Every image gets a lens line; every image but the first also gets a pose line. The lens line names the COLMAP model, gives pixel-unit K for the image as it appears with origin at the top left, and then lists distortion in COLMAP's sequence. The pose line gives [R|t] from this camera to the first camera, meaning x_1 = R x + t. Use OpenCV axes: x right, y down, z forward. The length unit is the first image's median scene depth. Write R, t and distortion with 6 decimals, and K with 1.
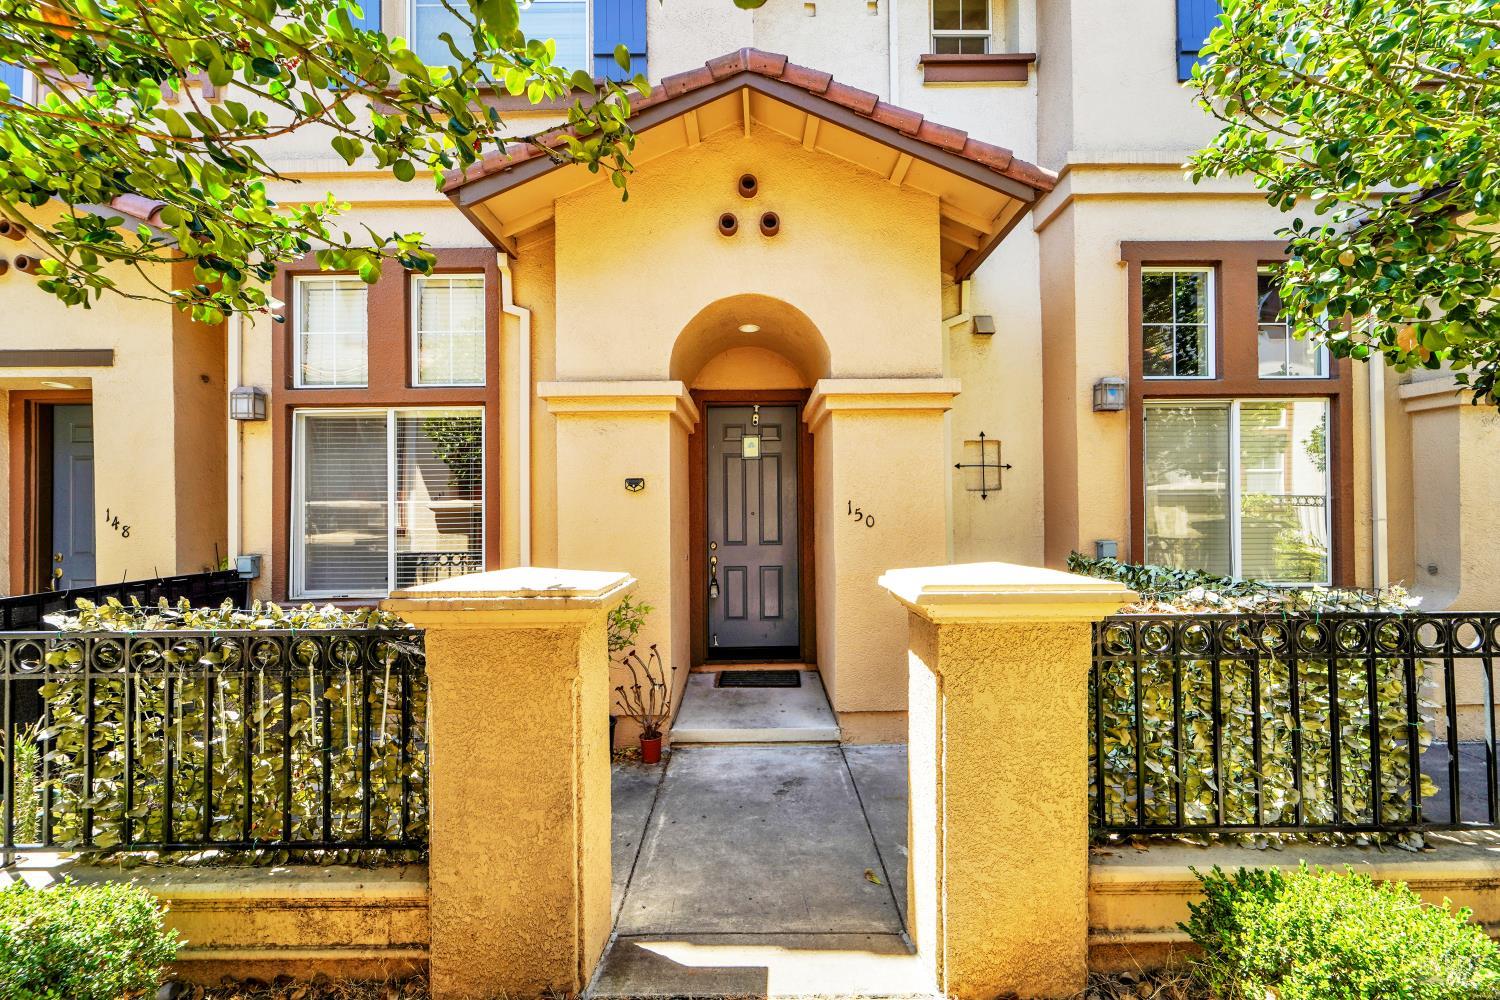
lens RADIAL K [[602.0, 0, 755.0], [0, 602.0, 498.5], [0, 0, 1]] dist [0.004965, -0.002346]
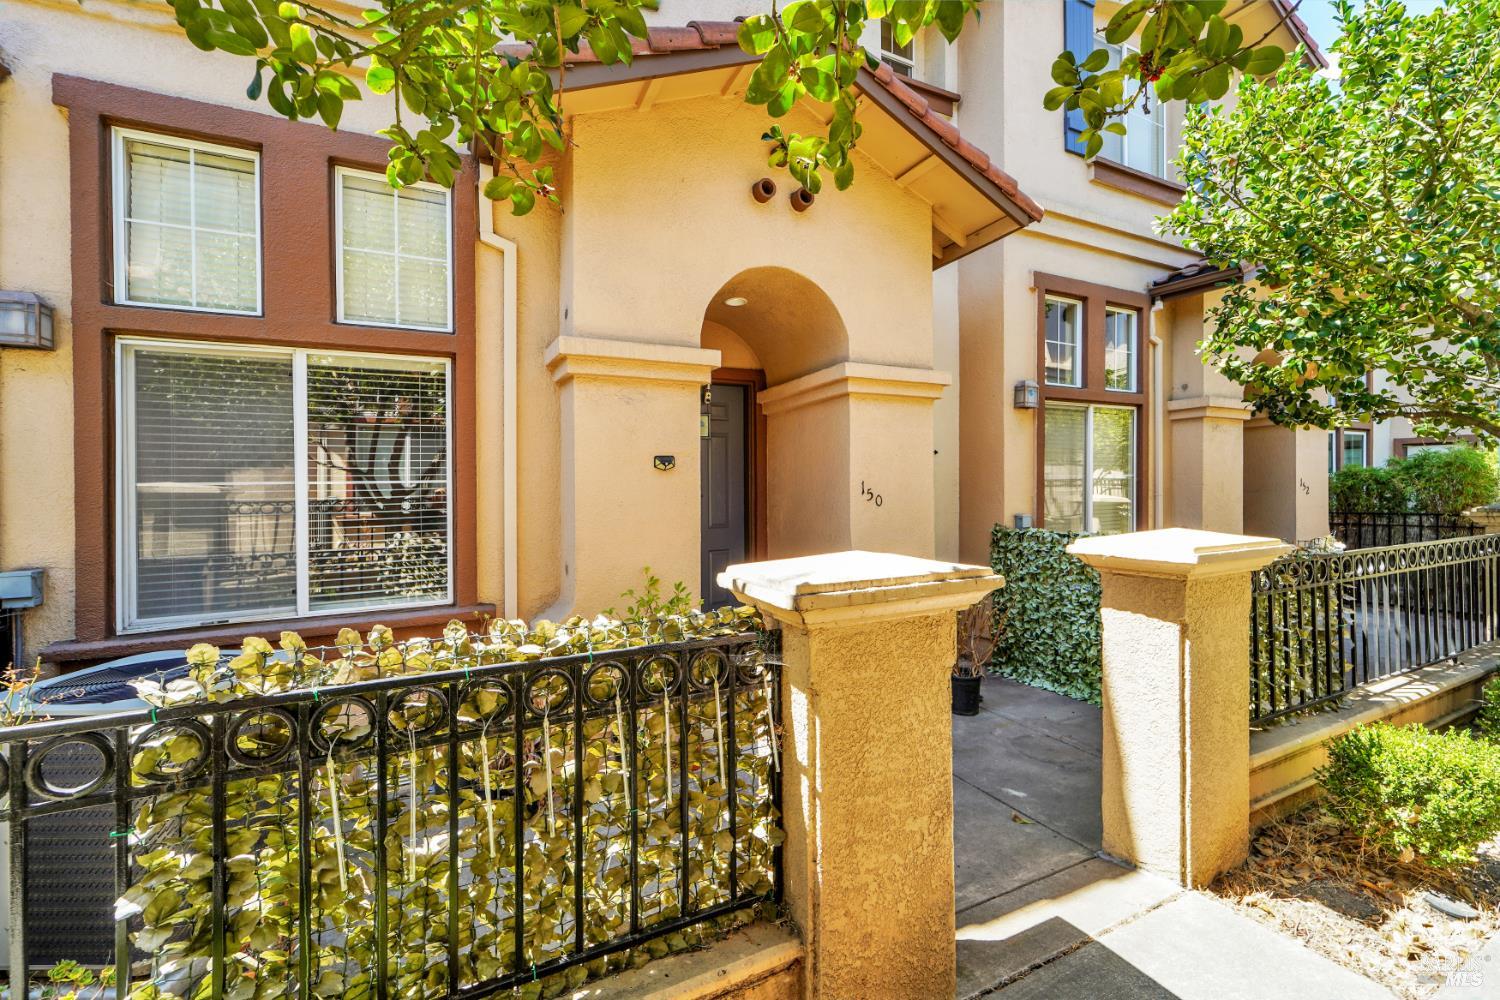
lens RADIAL K [[607.3, 0, 721.6], [0, 607.3, 493.7], [0, 0, 1]] dist [0.003313, 0.000117]
pose [[0.901356, -0.007593, 0.433013, -0.500355], [0.001280, 0.999889, 0.014870, 0.009329], [-0.433078, -0.012849, 0.901265, 0.150748]]
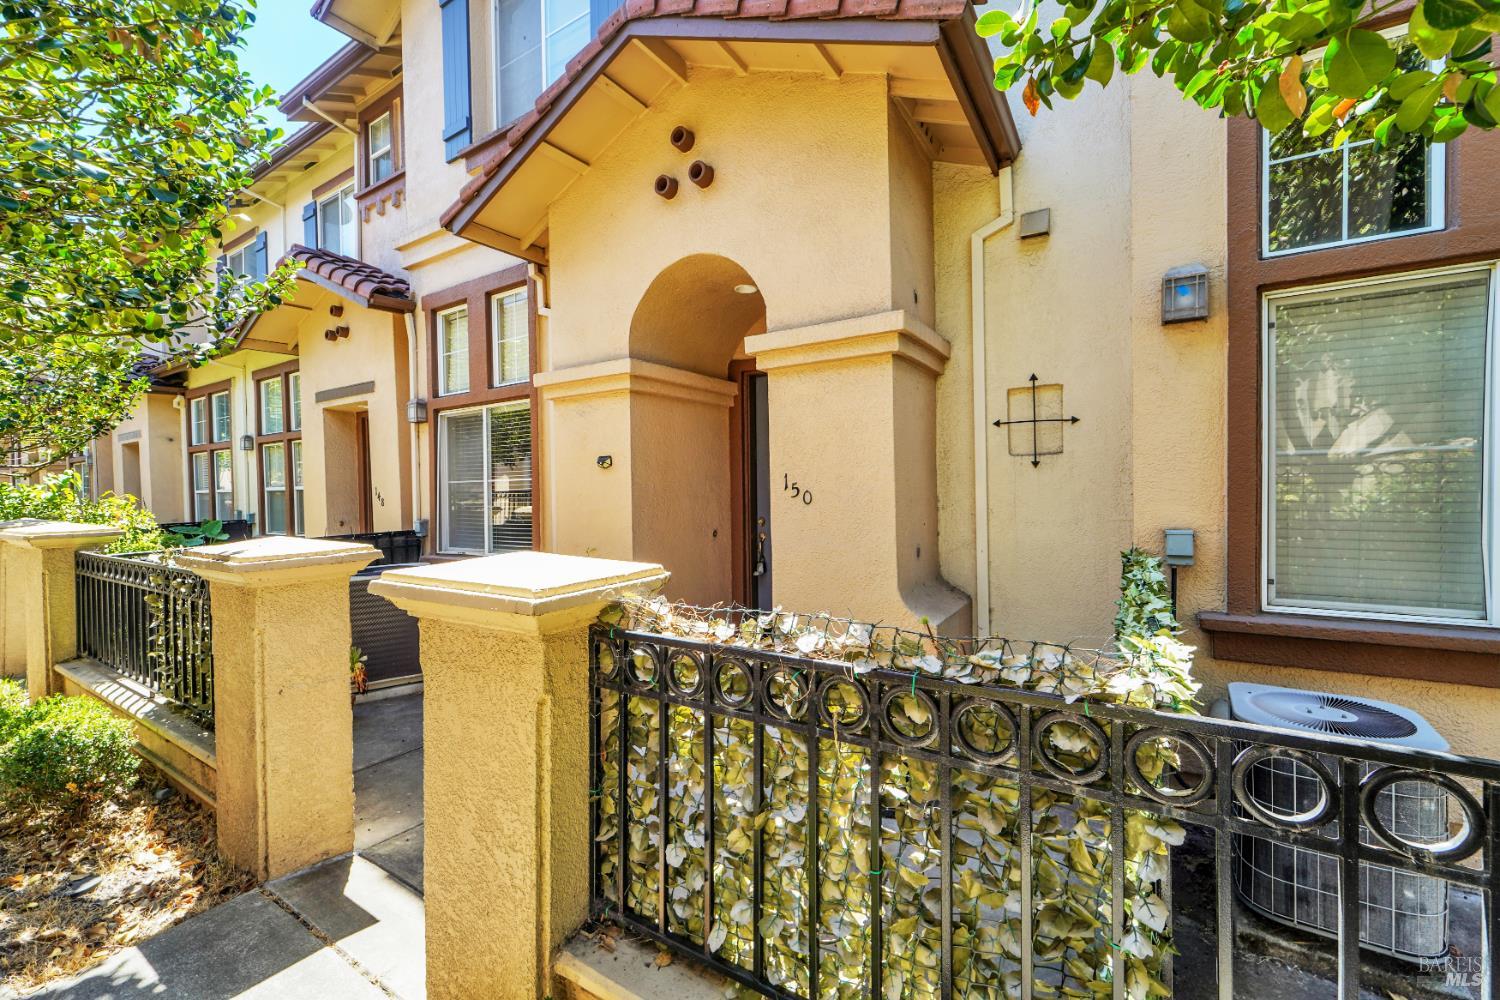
lens RADIAL K [[591.9, 0, 714.9], [0, 591.9, 494.4], [0, 0, 1]] dist [0.001201, -0.000211]
pose [[0.846662, 0.000912, -0.532131, 0.496896], [0.019730, 0.999257, 0.033103, 0.003213], [0.531766, -0.038526, 0.846015, 0.216485]]
